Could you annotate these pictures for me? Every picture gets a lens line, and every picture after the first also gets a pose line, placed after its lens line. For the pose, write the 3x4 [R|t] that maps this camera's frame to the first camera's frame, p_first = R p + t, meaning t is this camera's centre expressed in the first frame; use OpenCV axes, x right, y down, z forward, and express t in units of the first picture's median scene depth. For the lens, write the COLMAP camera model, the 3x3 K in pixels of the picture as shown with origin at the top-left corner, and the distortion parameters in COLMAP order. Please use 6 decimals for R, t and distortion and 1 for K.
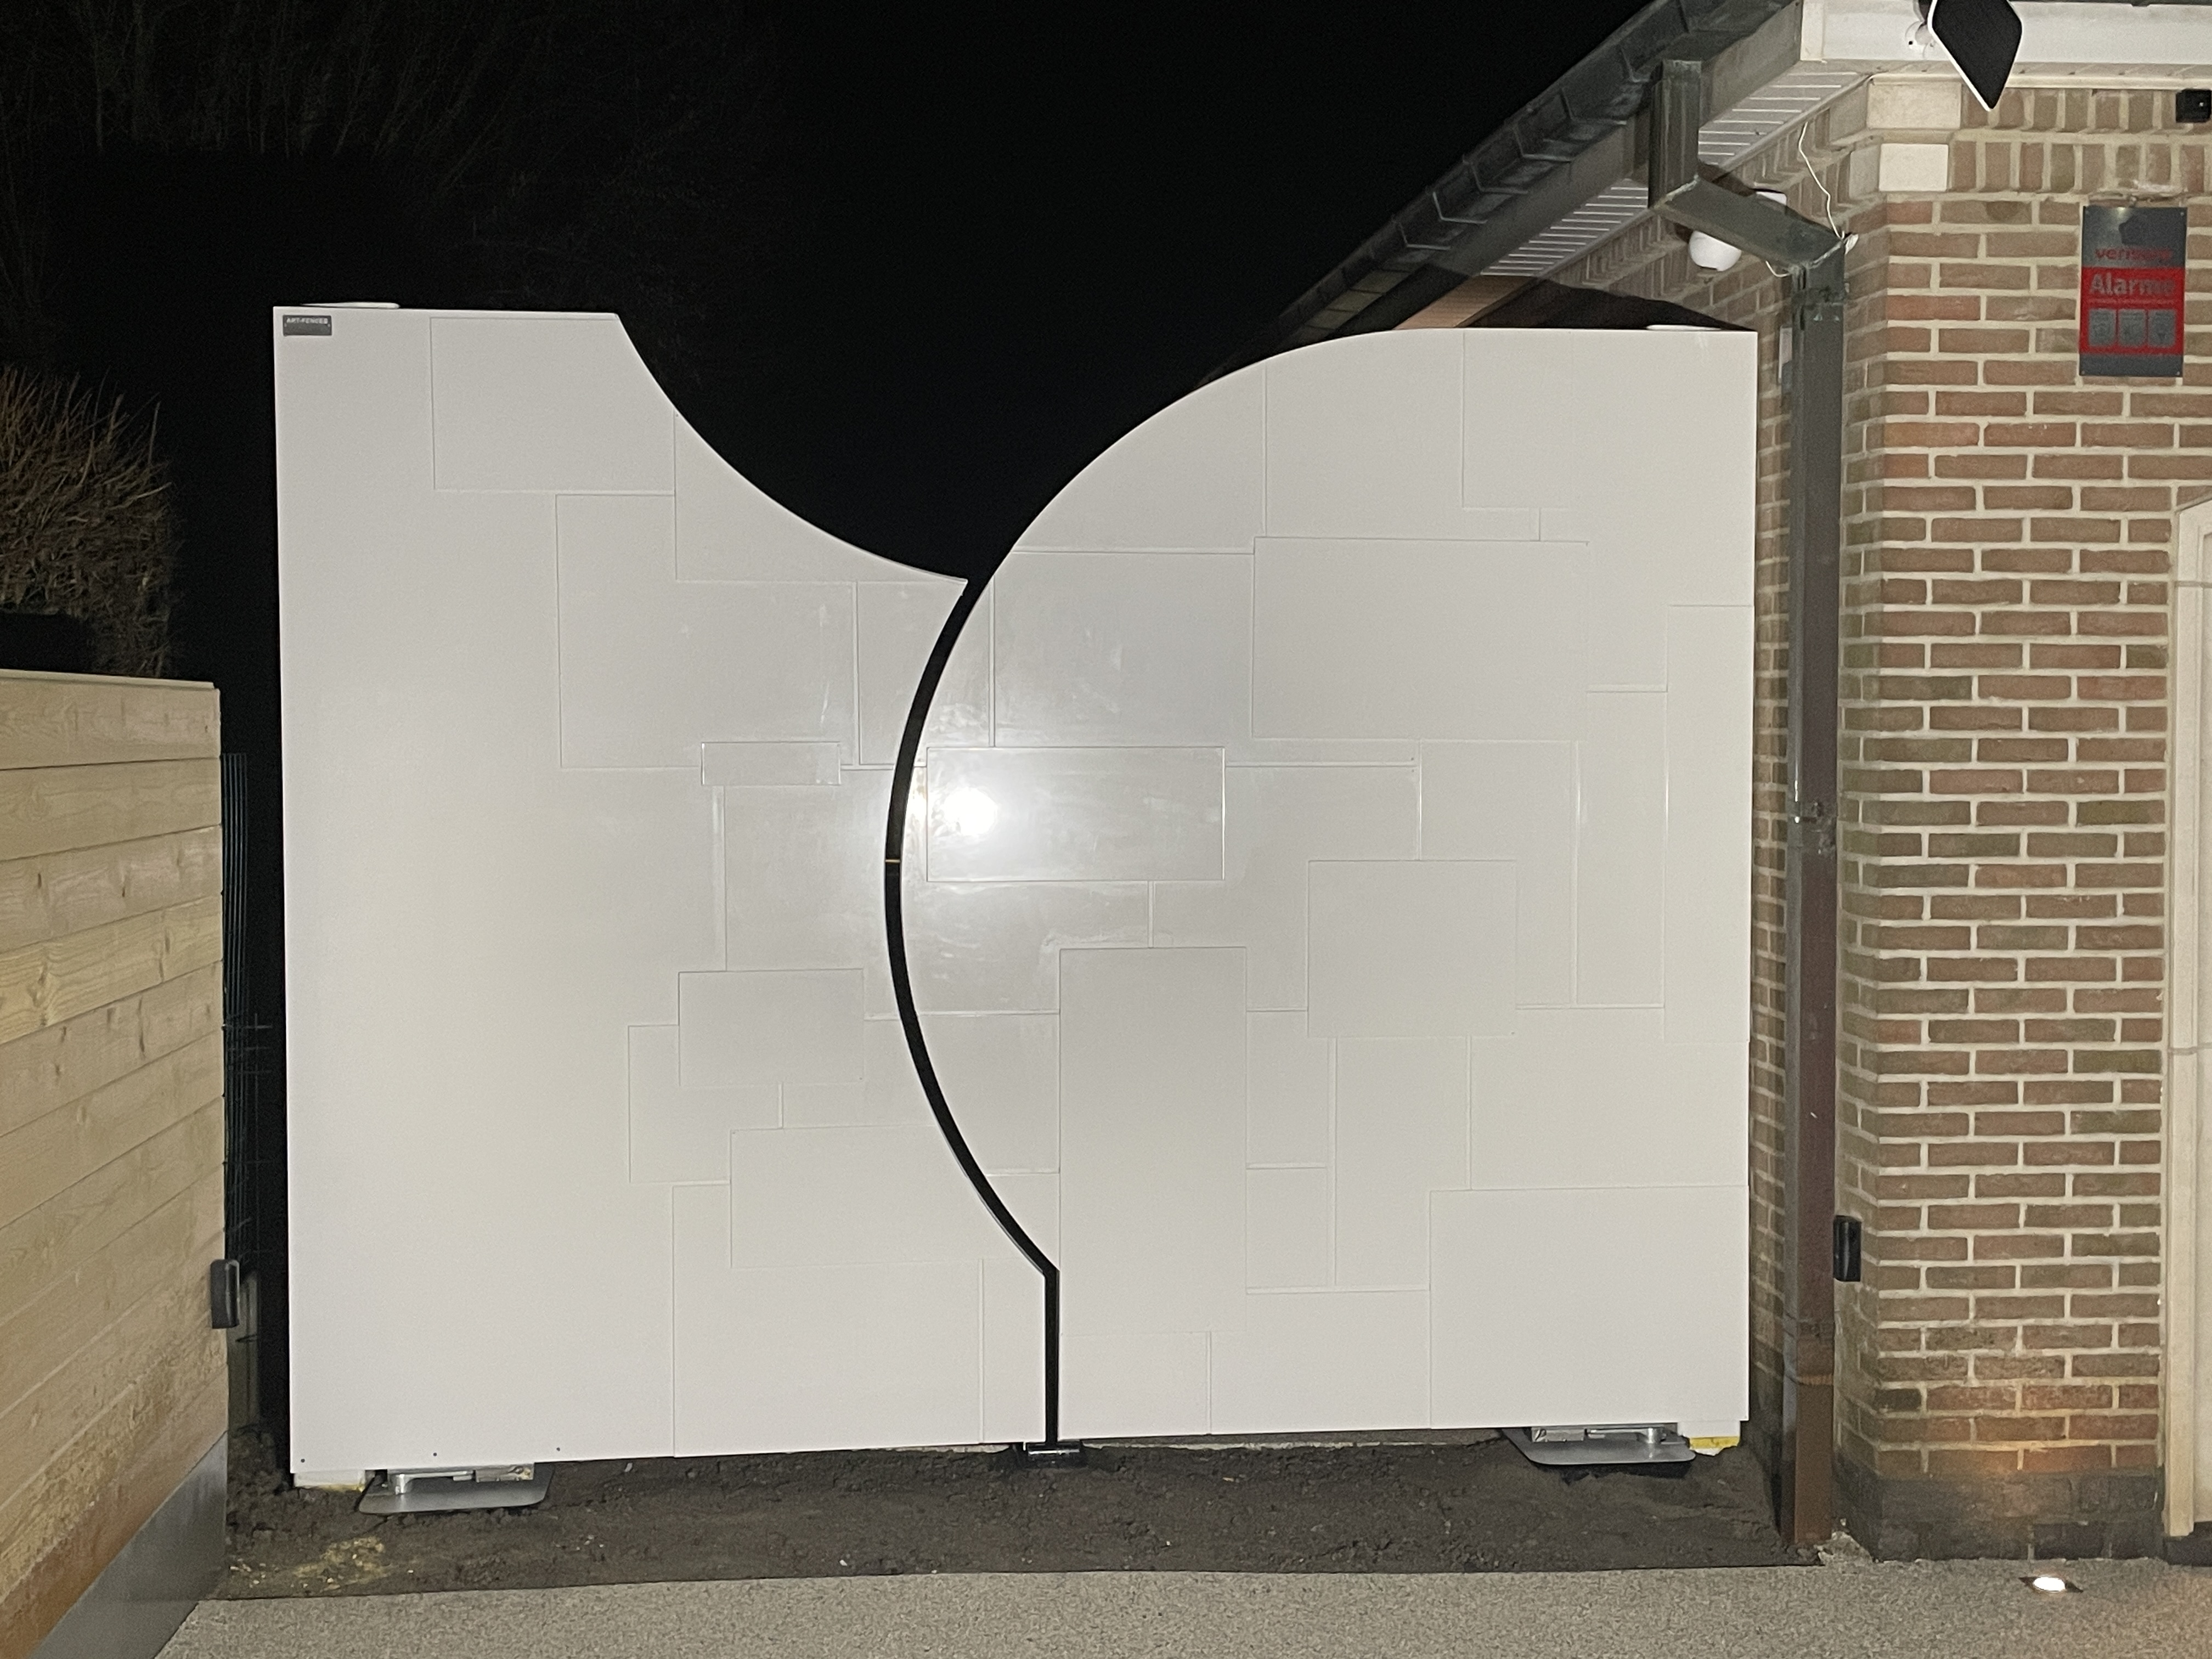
lens RADIAL K [[2538.9, 0, 1106.0], [0, 2538.9, 829.5], [0, 0, 1]] dist [0.032218, 0.013722]
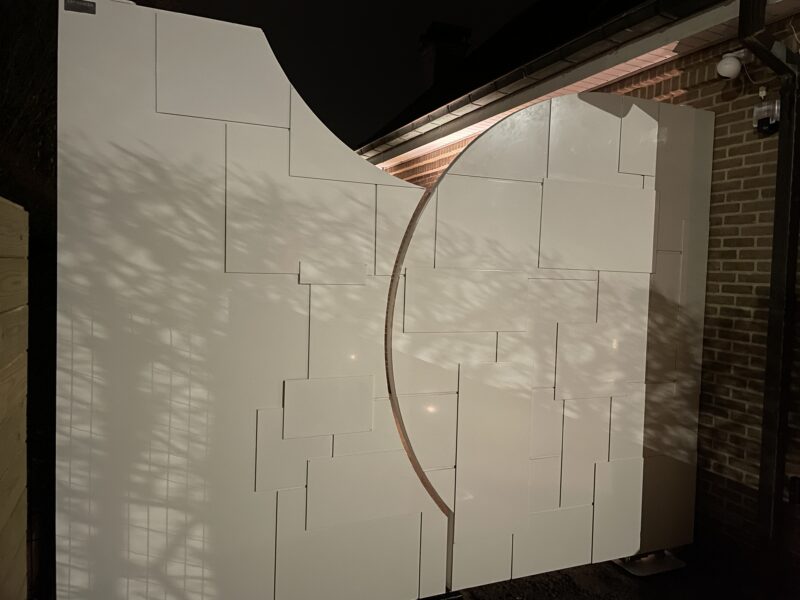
lens RADIAL K [[597.7, 0, 400.0], [0, 597.7, 300.0], [0, 0, 1]] dist [0.065286, -0.081143]
pose [[0.957108, 0.013034, 0.289440, -0.232052], [-0.013092, 0.999913, -0.001737, -0.006178], [-0.289437, -0.002127, 0.957195, 0.577020]]
